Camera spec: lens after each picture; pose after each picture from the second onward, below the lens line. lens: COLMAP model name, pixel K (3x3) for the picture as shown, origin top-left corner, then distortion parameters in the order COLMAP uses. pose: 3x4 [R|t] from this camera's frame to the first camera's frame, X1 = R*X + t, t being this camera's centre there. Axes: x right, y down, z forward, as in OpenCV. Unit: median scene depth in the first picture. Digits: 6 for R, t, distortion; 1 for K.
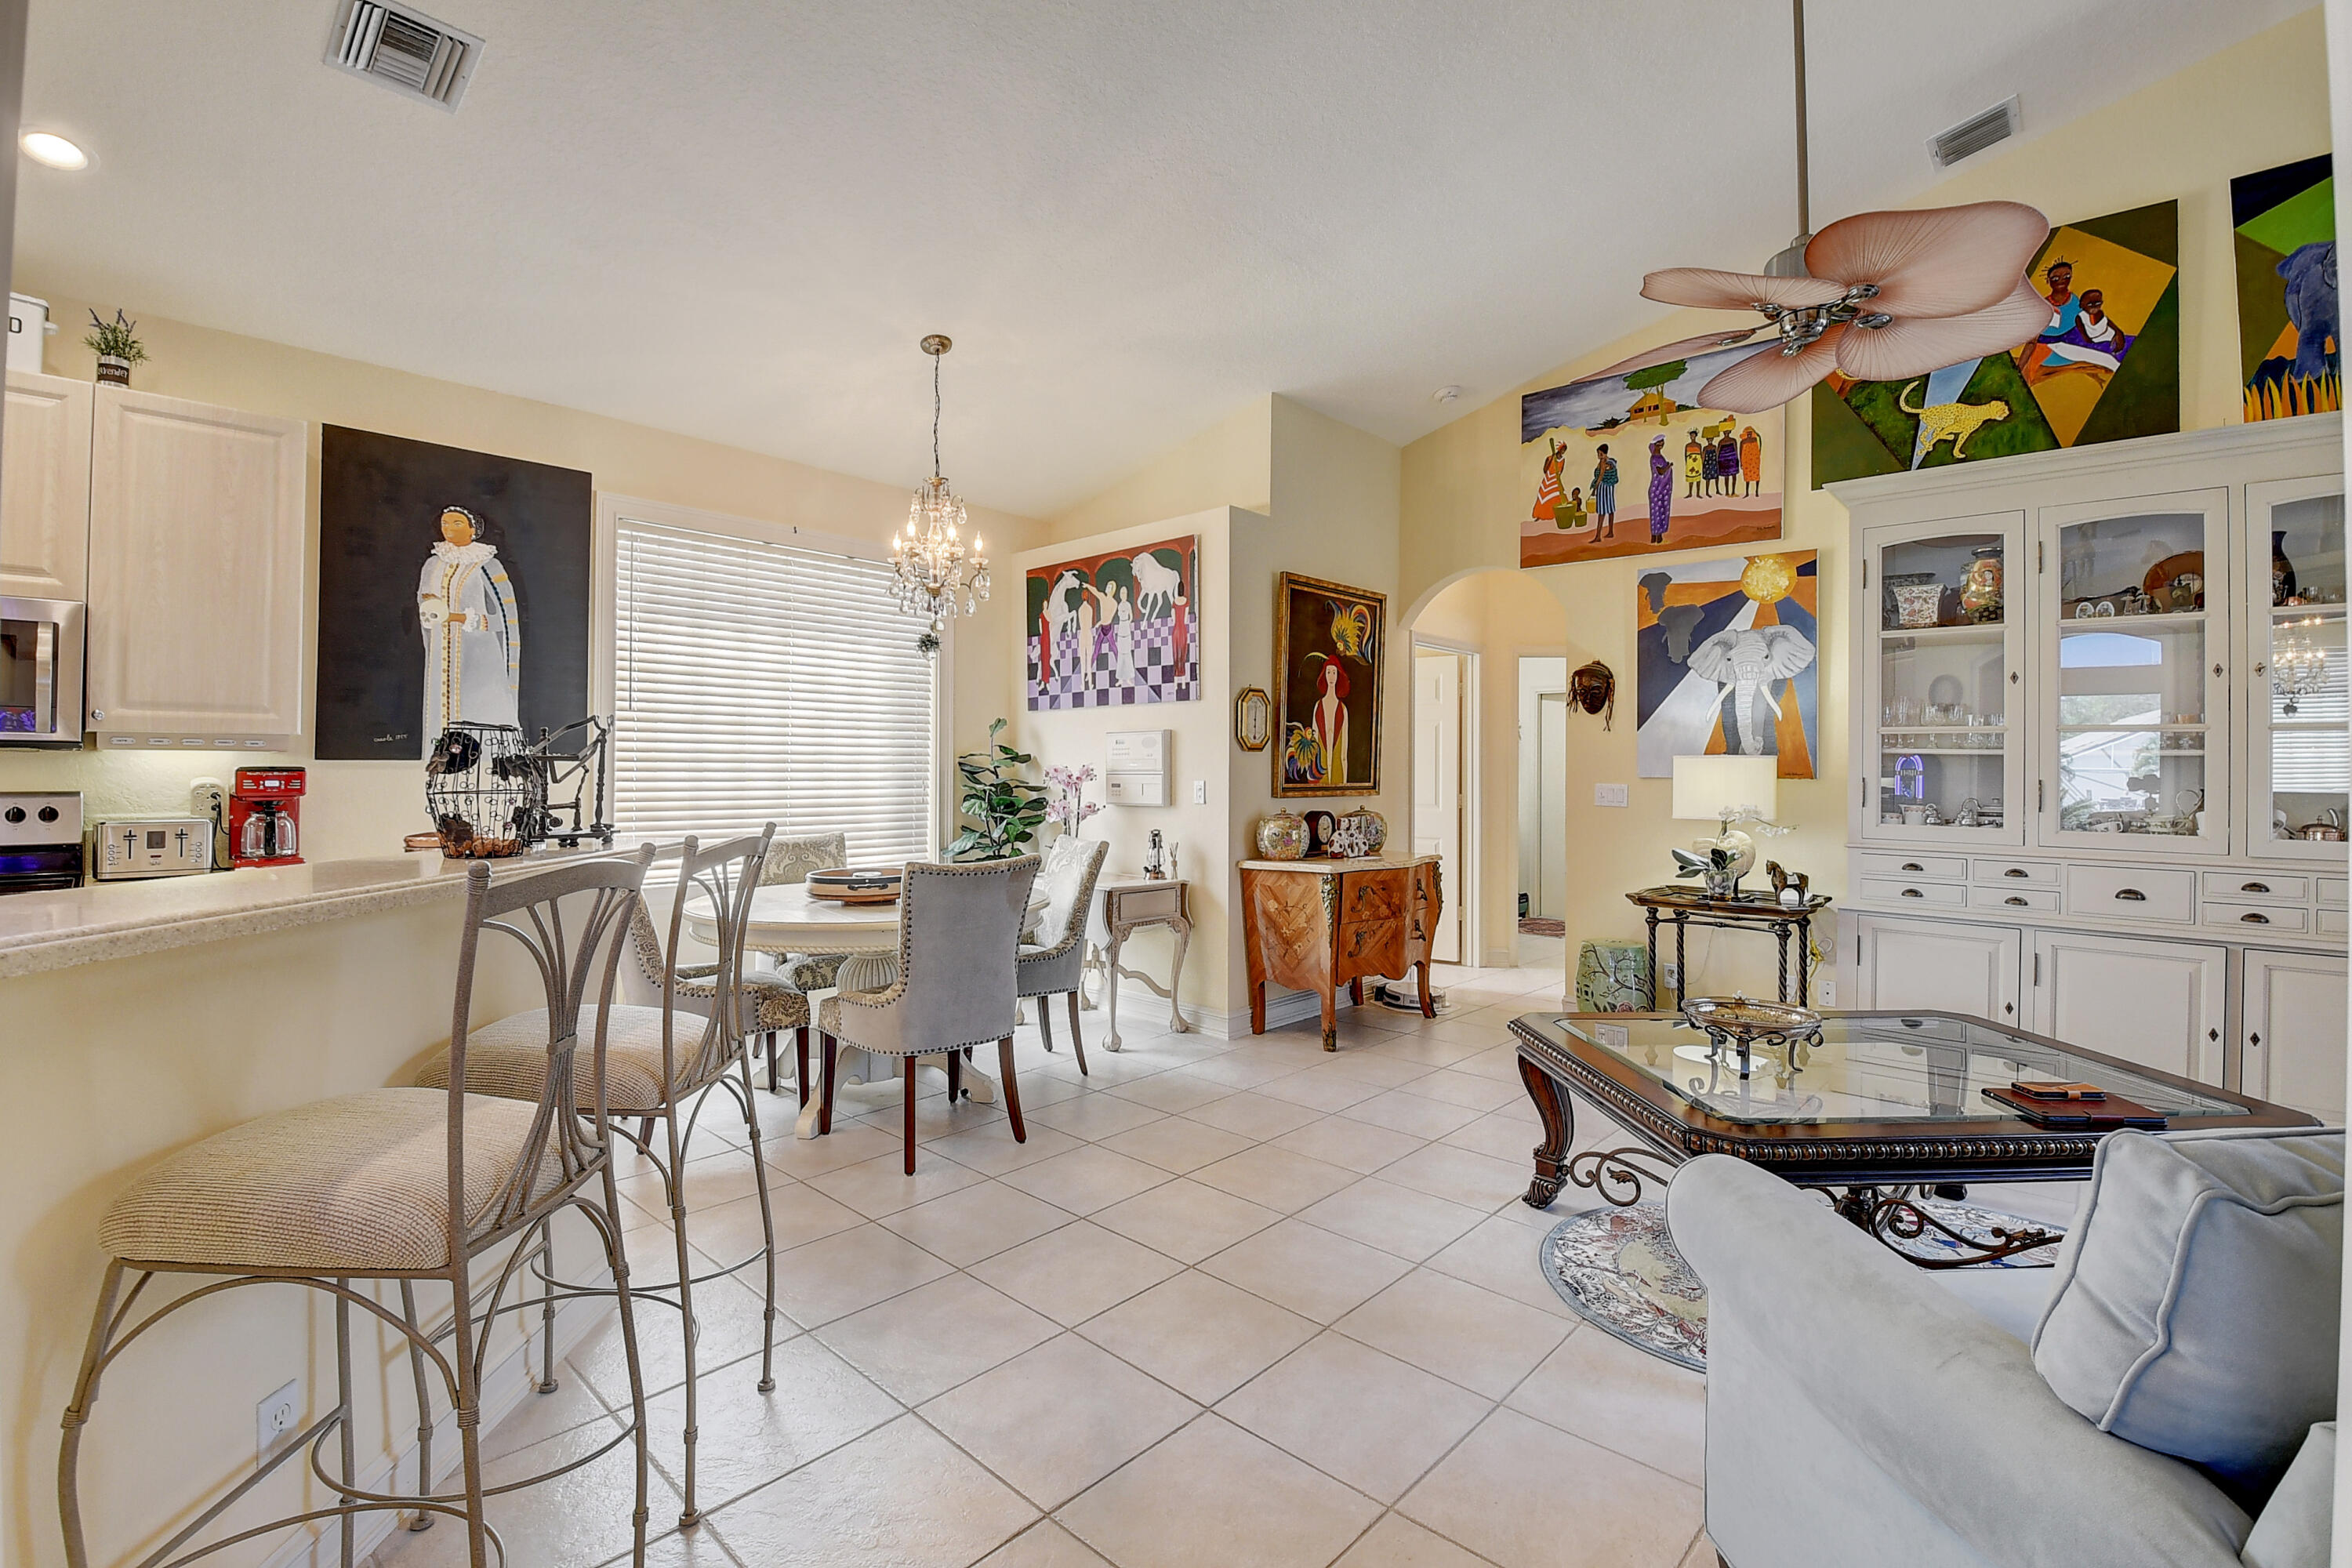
lens RADIAL K [[1029.7, 0, 1159.8], [0, 1029.7, 755.6], [0, 0, 1]] dist [-0.008868, -0.011677]
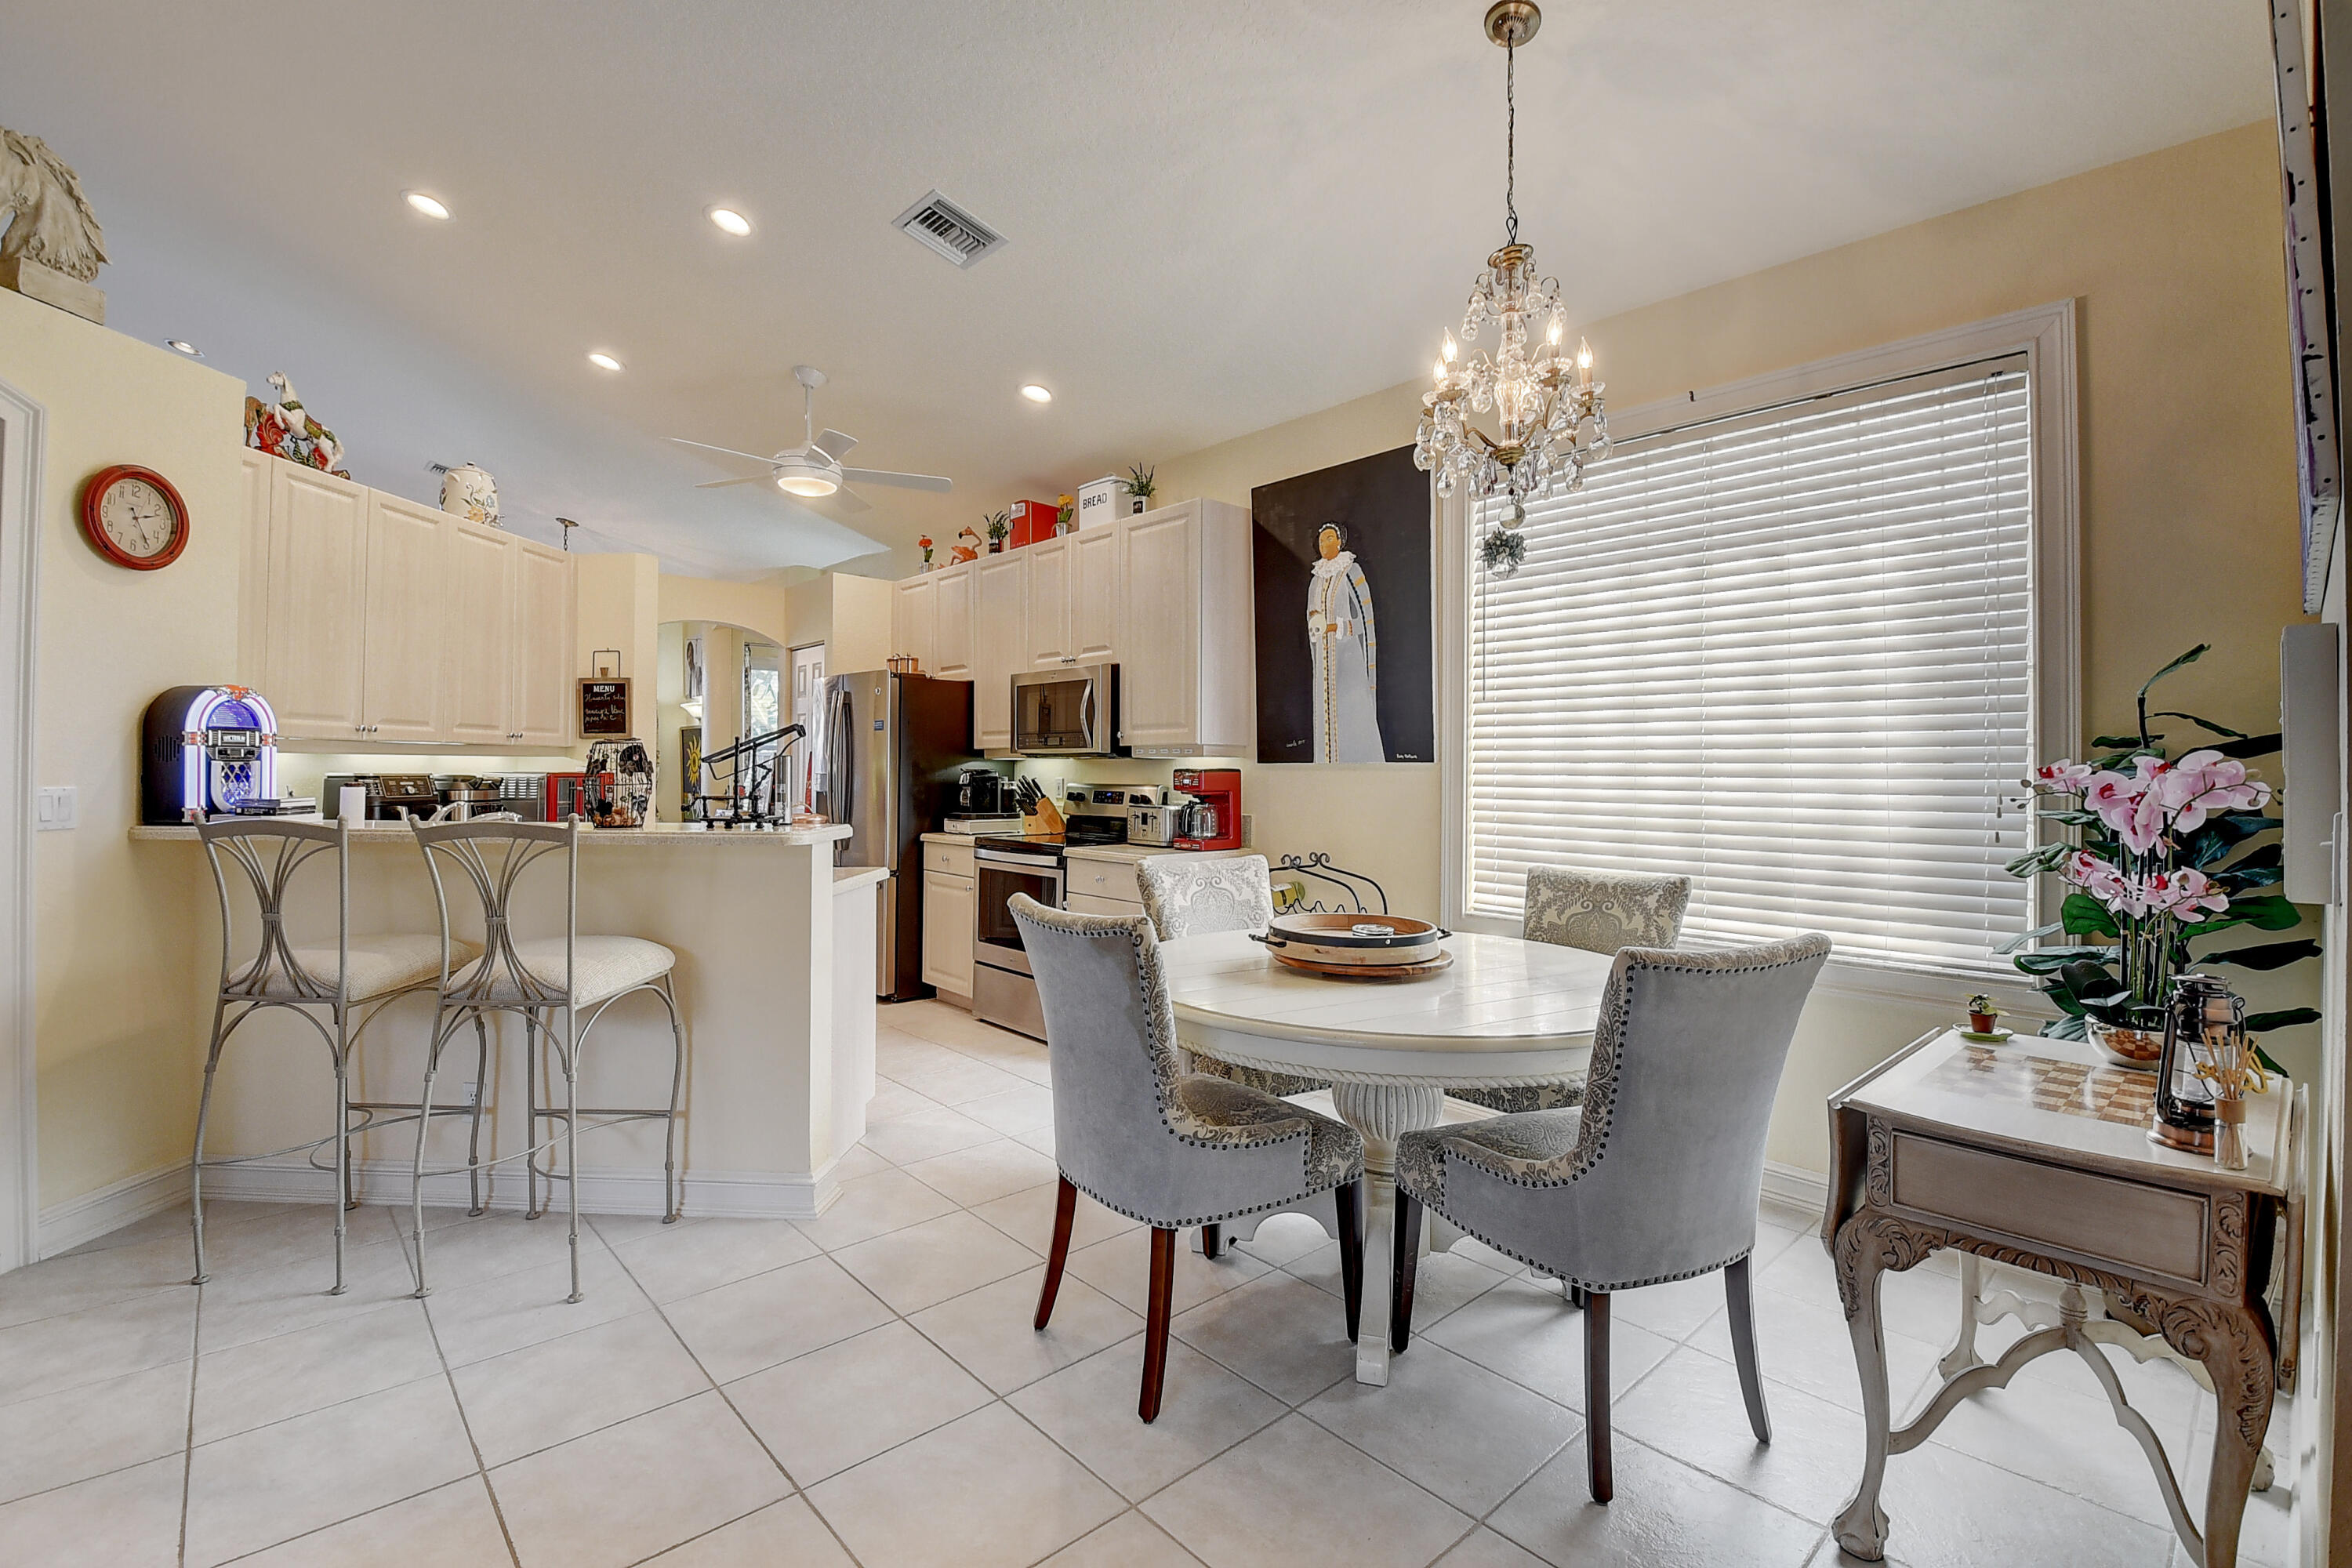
lens RADIAL K [[1029.7, 0, 1163.3], [0, 1029.7, 763.8], [0, 0, 1]] dist [-0.008868, -0.011677]
pose [[-0.073334, -0.011025, -0.997247, 0.328998], [0.009636, 0.999884, -0.011763, 0.013768], [0.997261, -0.010472, -0.073219, 0.778341]]
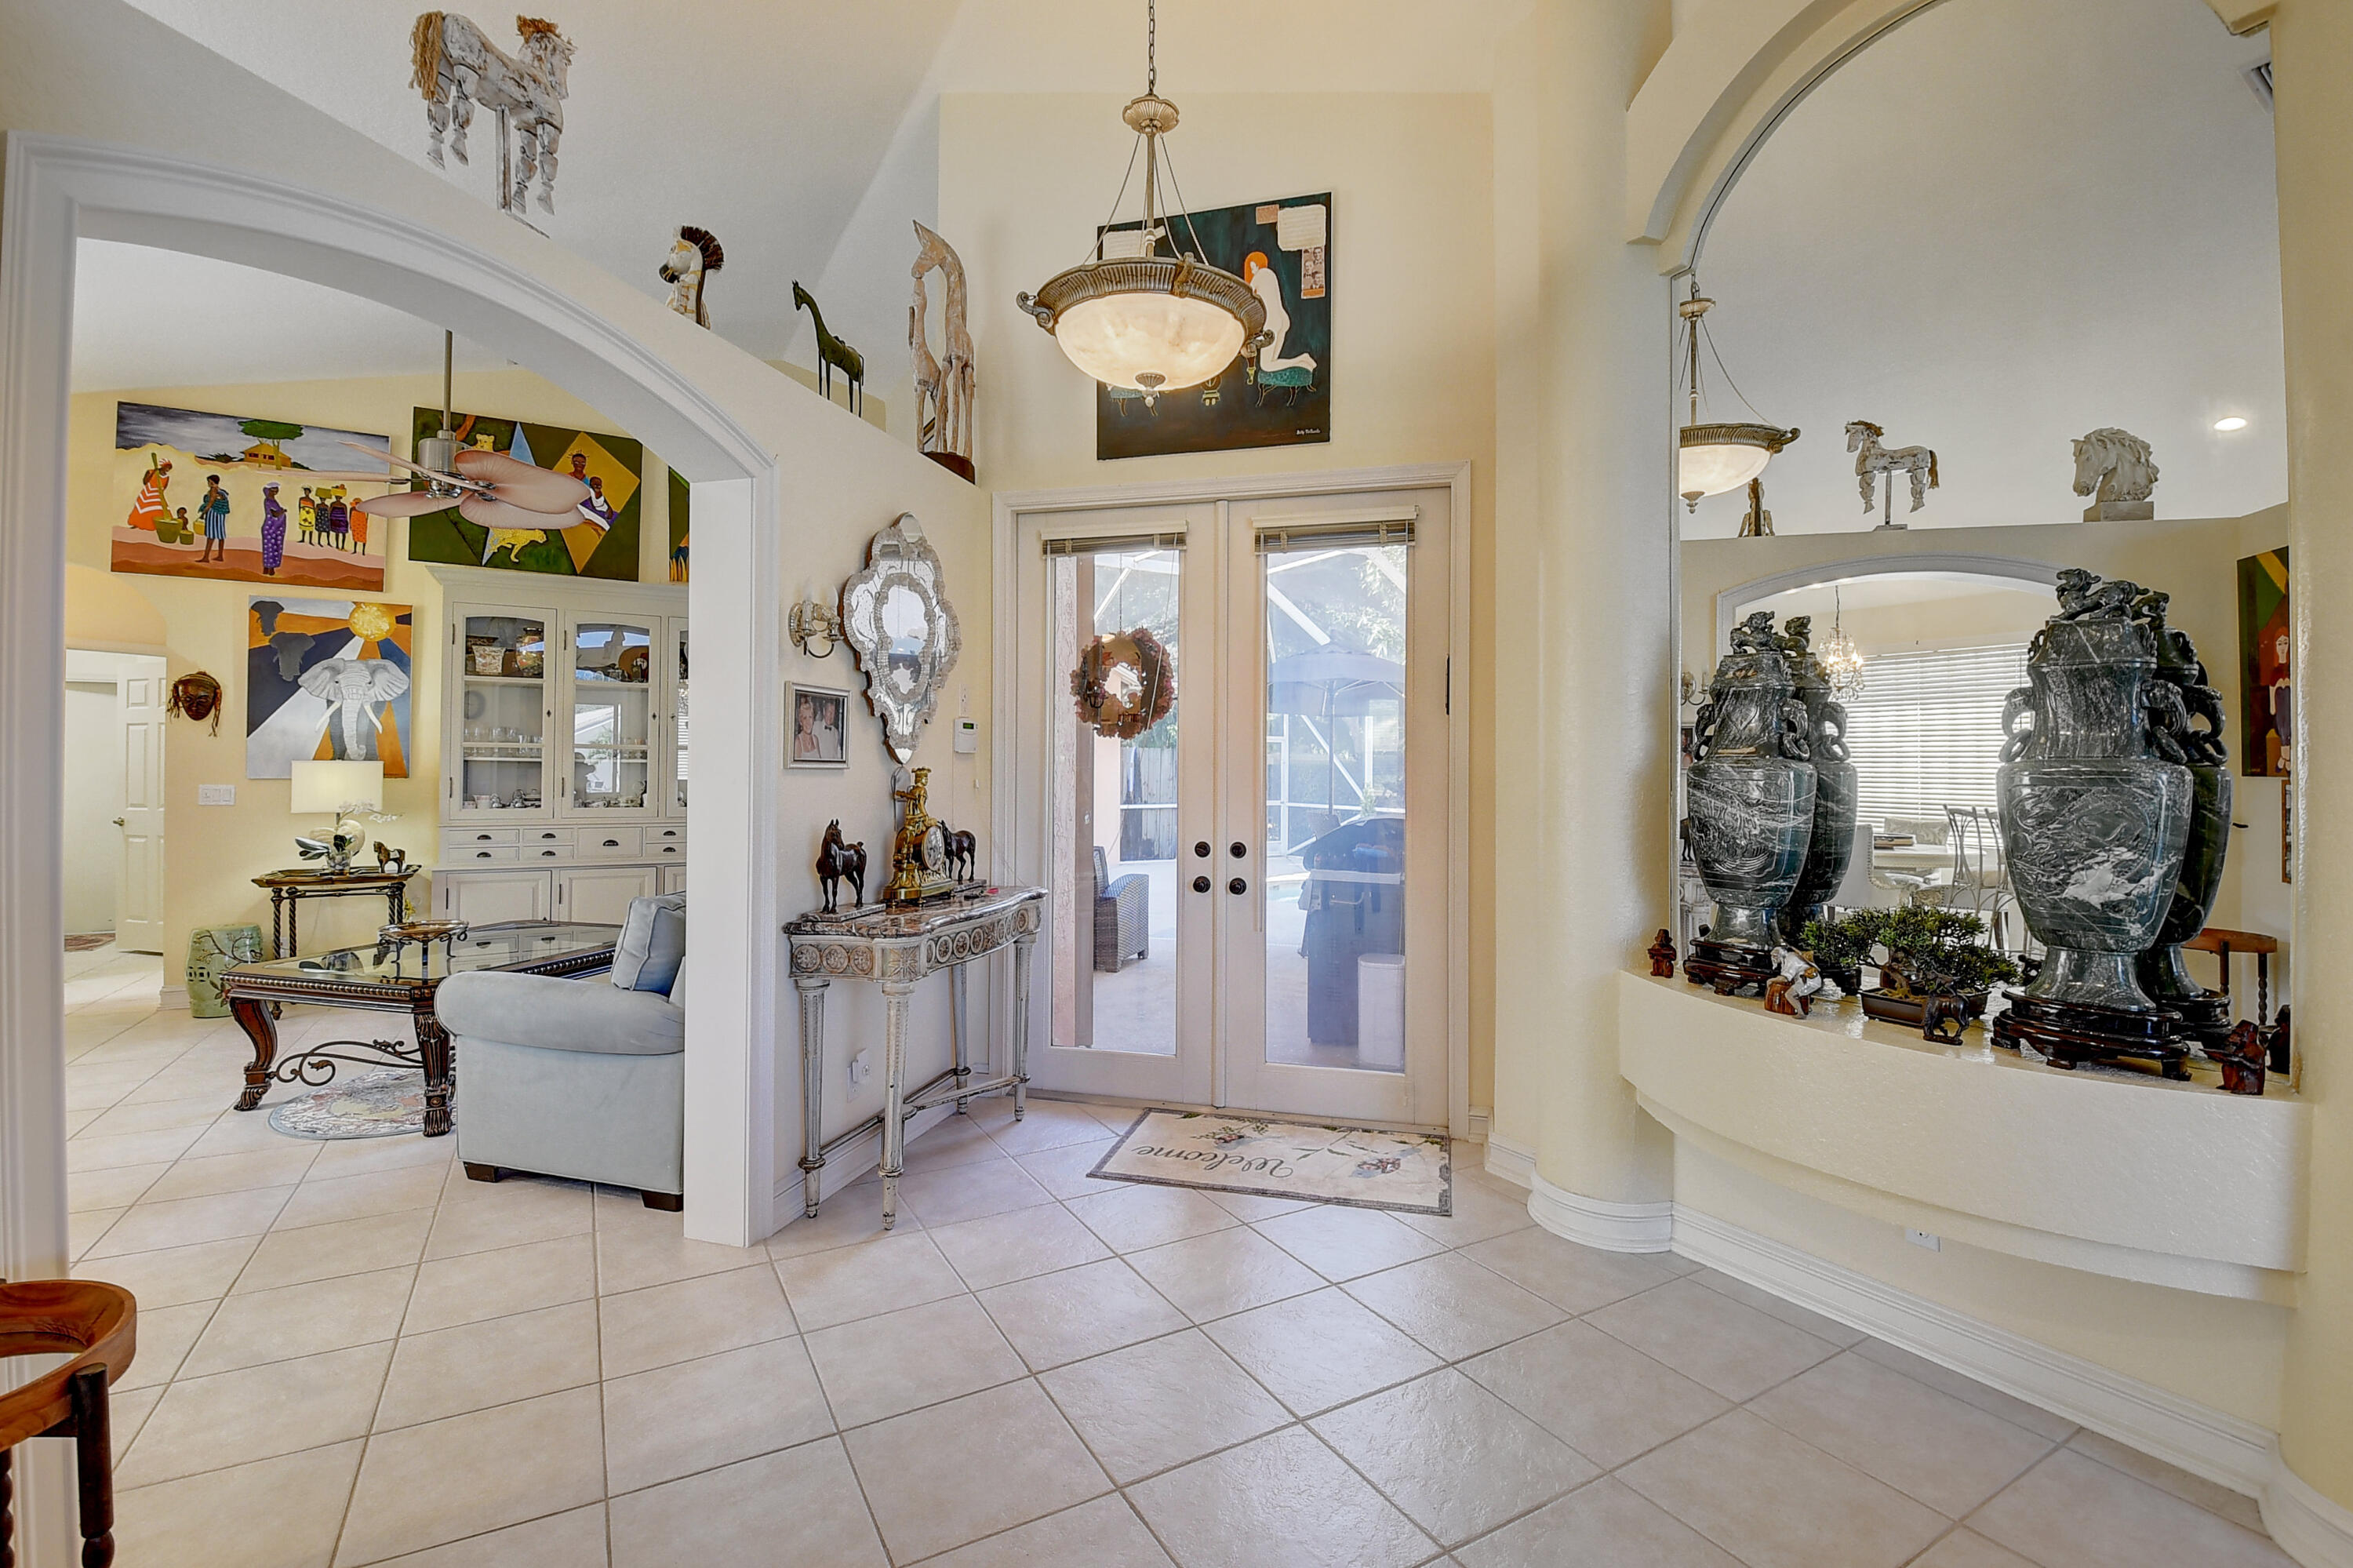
lens RADIAL K [[1030.2, 0, 1155.3], [0, 1030.2, 758.9], [0, 0, 1]] dist [-0.008868, -0.011677]
pose [[0.294685, -0.001239, 0.955594, -0.329466], [-0.012196, 0.999913, 0.005057, -0.019682], [-0.955517, -0.013144, 0.294644, -0.305952]]
